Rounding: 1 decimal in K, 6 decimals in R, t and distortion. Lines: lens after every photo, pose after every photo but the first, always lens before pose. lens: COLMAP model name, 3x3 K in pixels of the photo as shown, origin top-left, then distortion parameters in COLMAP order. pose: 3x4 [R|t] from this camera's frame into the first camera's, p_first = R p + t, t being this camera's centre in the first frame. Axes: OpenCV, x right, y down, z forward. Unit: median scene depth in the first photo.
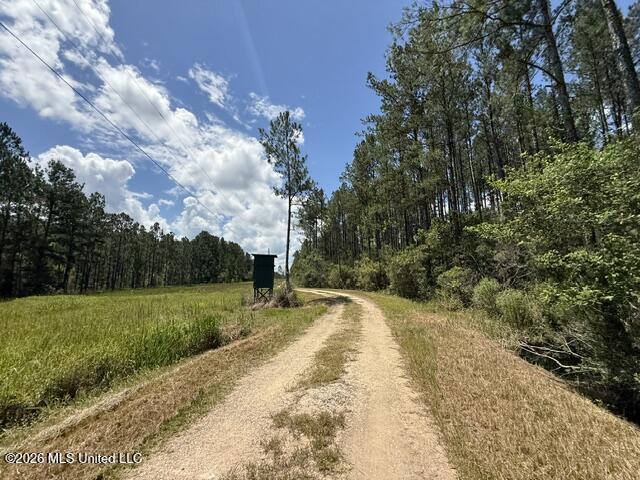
lens RADIAL K [[254.3, 0, 317.5], [0, 254.3, 238.6], [0, 0, 1]] dist [0.002854, -0.000579]
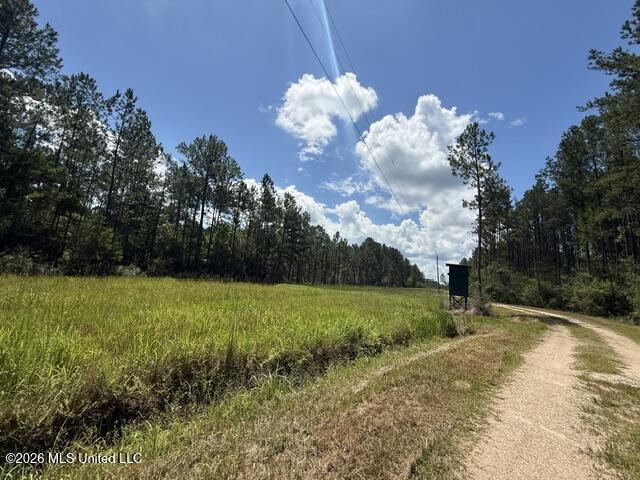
lens RADIAL K [[254.3, 0, 321.2], [0, 254.3, 239.7], [0, 0, 1]] dist [0.002854, -0.000579]
pose [[0.835172, -0.002378, -0.549983, -0.044571], [-0.006474, 0.999879, -0.014156, -0.011449], [0.549950, 0.015383, 0.835056, -0.095506]]
